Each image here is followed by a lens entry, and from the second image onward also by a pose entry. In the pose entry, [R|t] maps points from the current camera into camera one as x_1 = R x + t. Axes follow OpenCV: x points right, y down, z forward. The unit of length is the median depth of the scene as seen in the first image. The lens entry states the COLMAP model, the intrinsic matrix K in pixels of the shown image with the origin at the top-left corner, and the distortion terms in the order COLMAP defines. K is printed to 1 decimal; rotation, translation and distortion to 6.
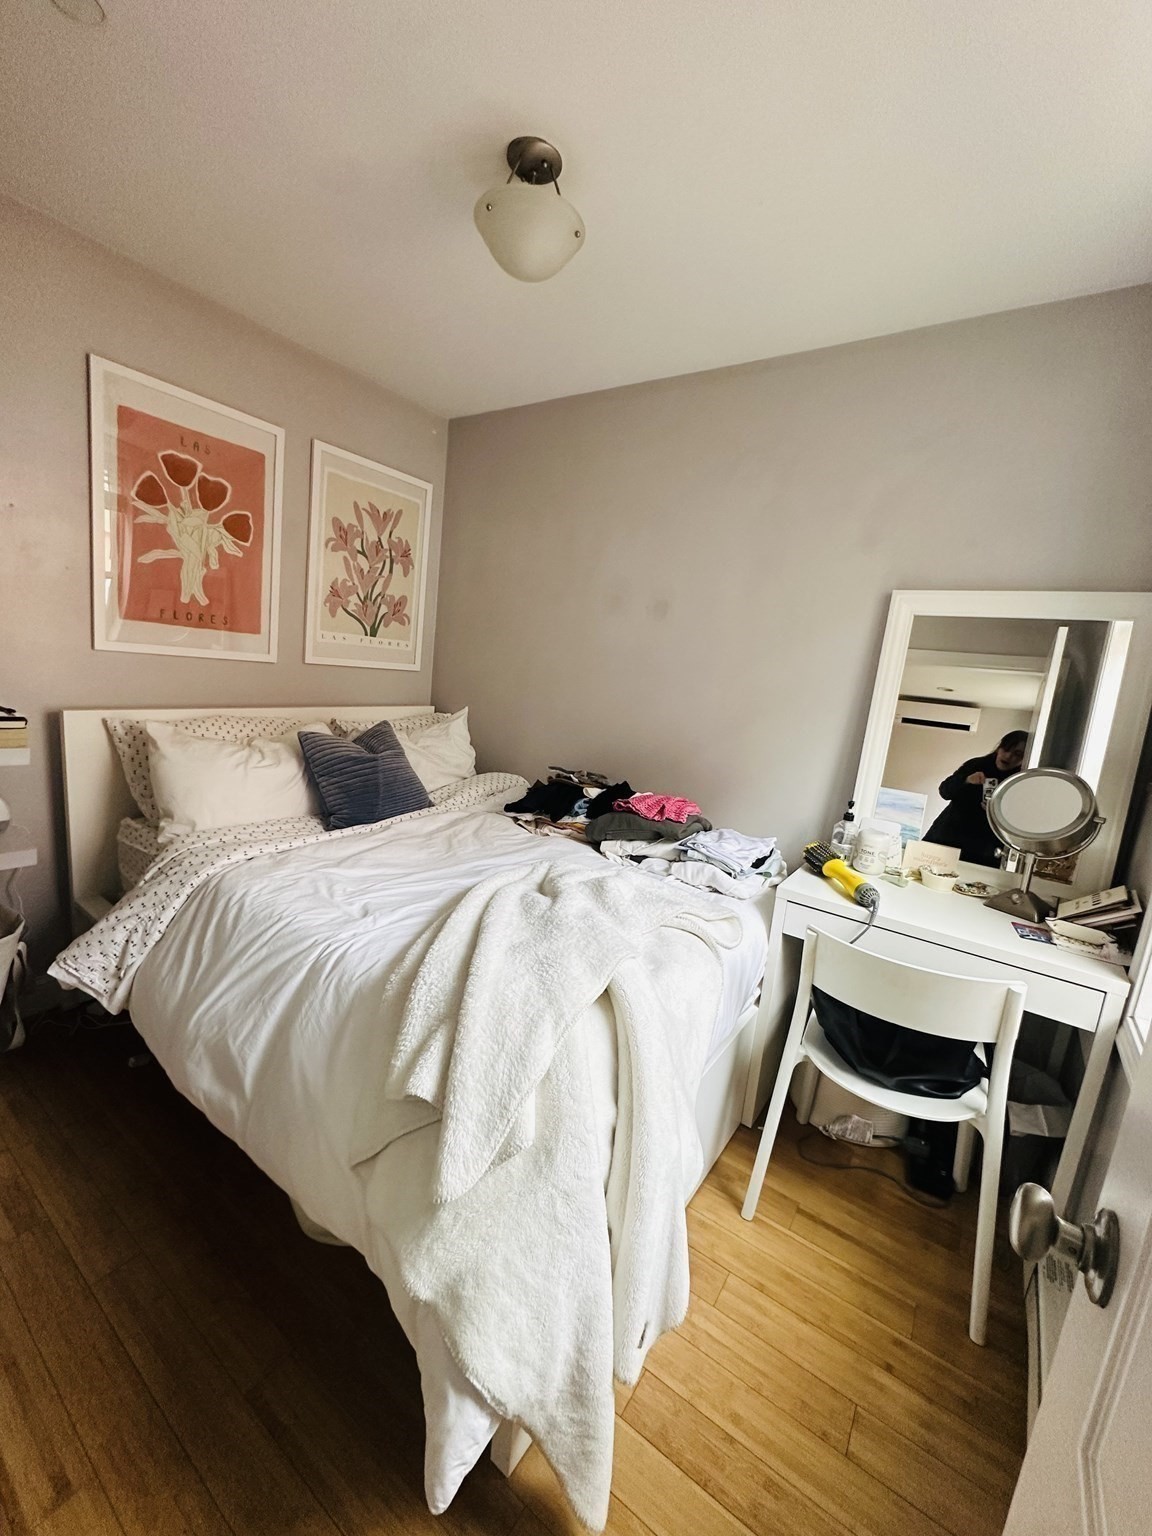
lens RADIAL K [[602.1, 0, 577.7], [0, 602.1, 762.2], [0, 0, 1]] dist [-0.001706, 0.000319]
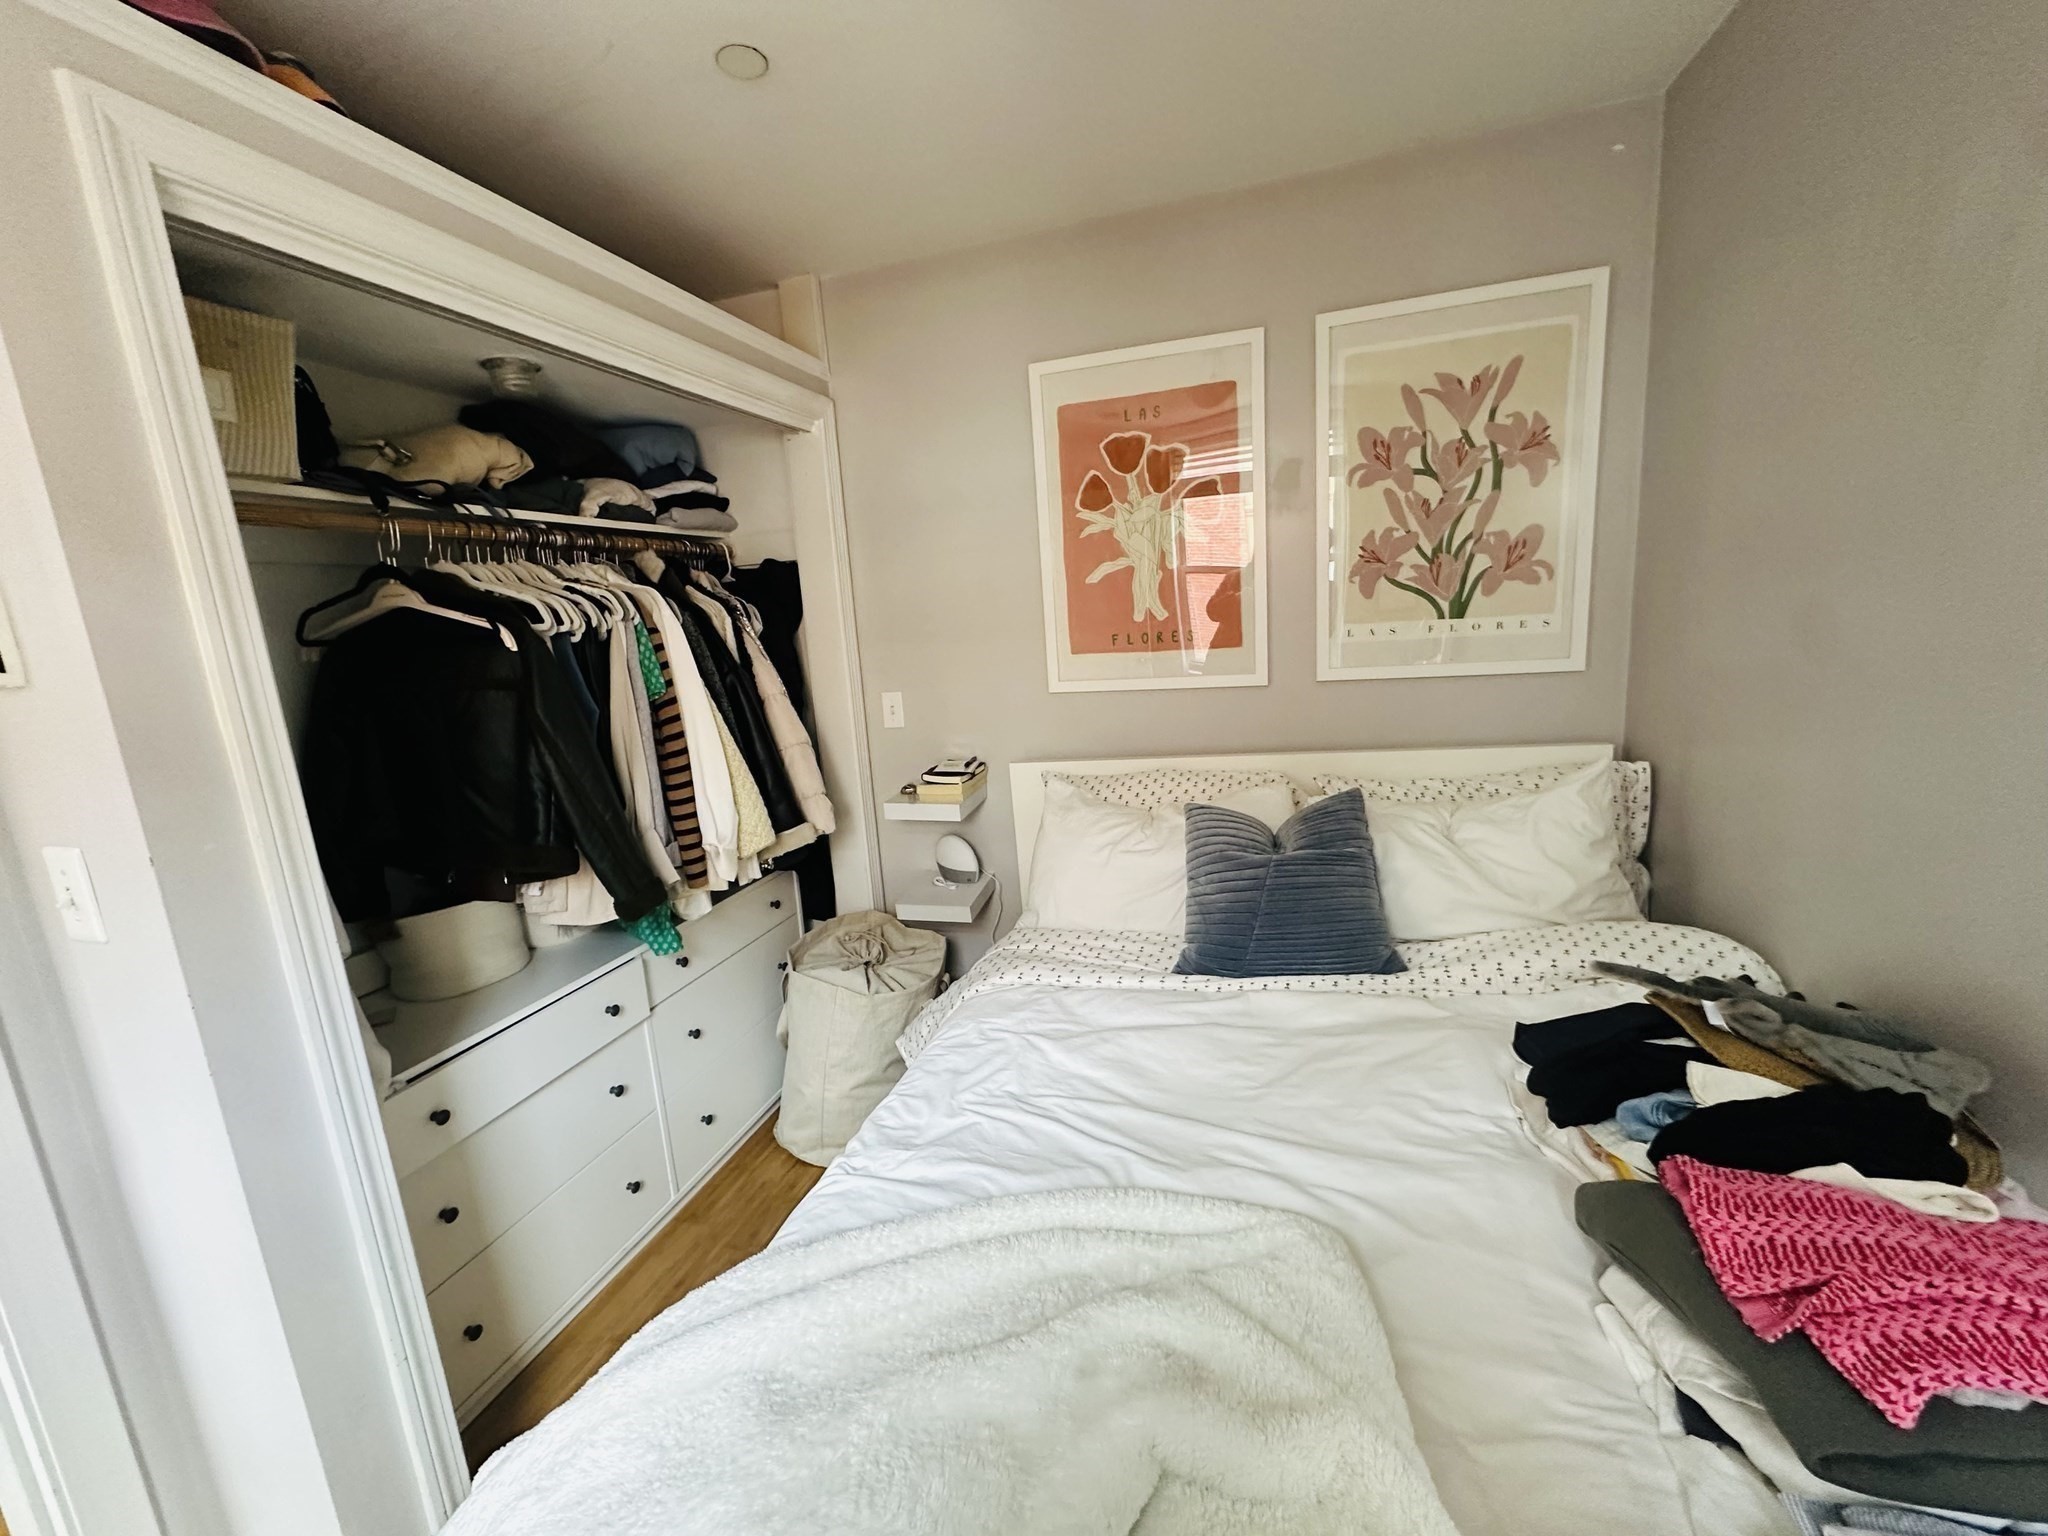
lens RADIAL K [[802.8, 0, 1030.8], [0, 802.8, 760.8], [0, 0, 1]] dist [-0.001706, 0.000319]
pose [[0.329311, 0.030669, -0.943723, 0.250048], [-0.051493, 0.998568, 0.014483, -0.085850], [0.942817, 0.043826, 0.330418, 0.486079]]
